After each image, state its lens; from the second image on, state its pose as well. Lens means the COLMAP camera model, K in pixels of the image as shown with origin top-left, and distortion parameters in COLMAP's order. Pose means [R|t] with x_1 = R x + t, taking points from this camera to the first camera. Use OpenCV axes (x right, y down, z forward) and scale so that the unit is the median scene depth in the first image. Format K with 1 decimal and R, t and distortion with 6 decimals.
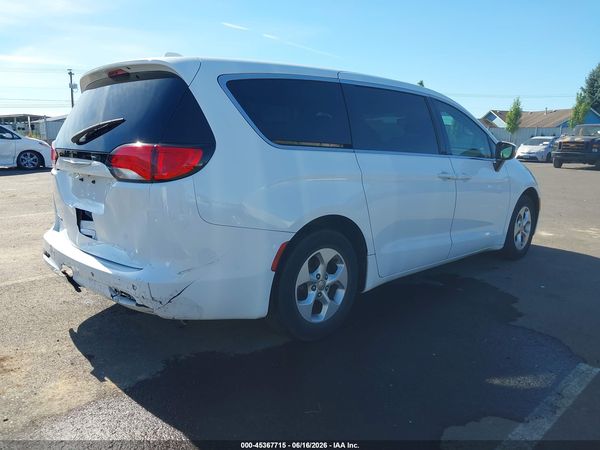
lens RADIAL K [[468.2, 0, 303.8], [0, 468.2, 223.8], [0, 0, 1]] dist [0.007055, 0.001912]
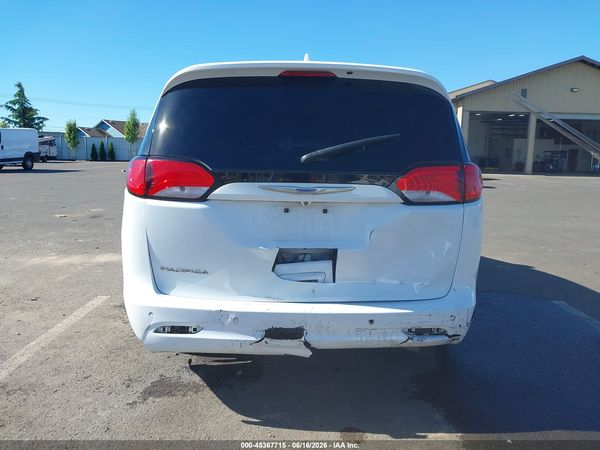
lens RADIAL K [[470.4, 0, 301.9], [0, 470.4, 227.3], [0, 0, 1]] dist [0.004115, -0.004594]
pose [[0.691339, -0.109662, 0.714160, -1.038350], [0.118608, 0.992231, 0.037544, -0.095694], [-0.712729, 0.058750, 0.698975, 0.477689]]
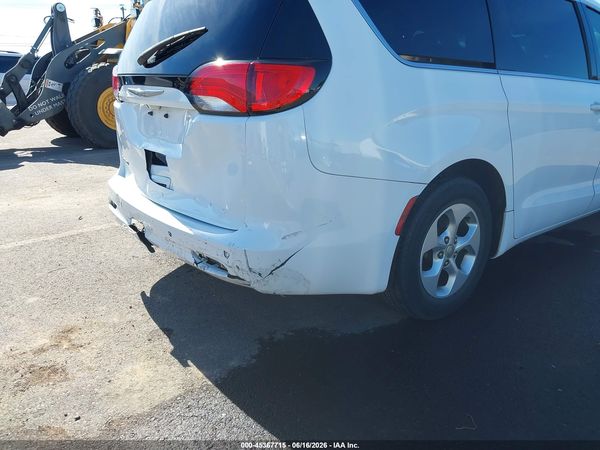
lens RADIAL K [[474.7, 0, 300.0], [0, 474.7, 225.0], [0, 0, 1]] dist [0.113819, -0.214836]
pose [[0.992611, 0.020792, -0.119543, -0.126808], [-0.005836, 0.992249, 0.124128, -0.009381], [0.121197, -0.122513, 0.985039, 0.212105]]
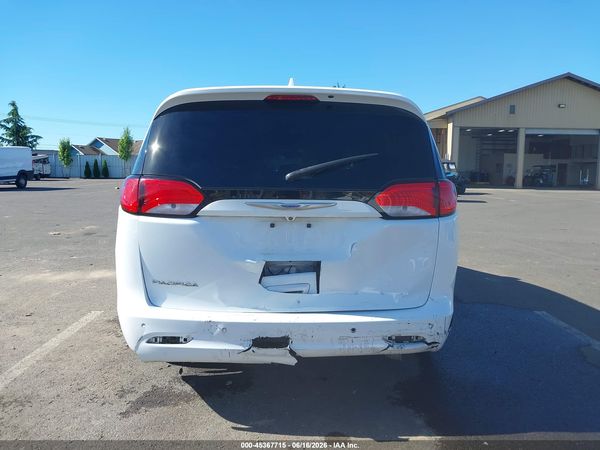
lens RADIAL K [[470.4, 0, 301.9], [0, 470.4, 227.3], [0, 0, 1]] dist [0.004115, -0.004594]
pose [[0.681651, -0.091688, 0.725910, -1.060503], [0.127090, 0.991873, 0.005940, -0.092208], [-0.720556, 0.088207, 0.687764, 0.433564]]
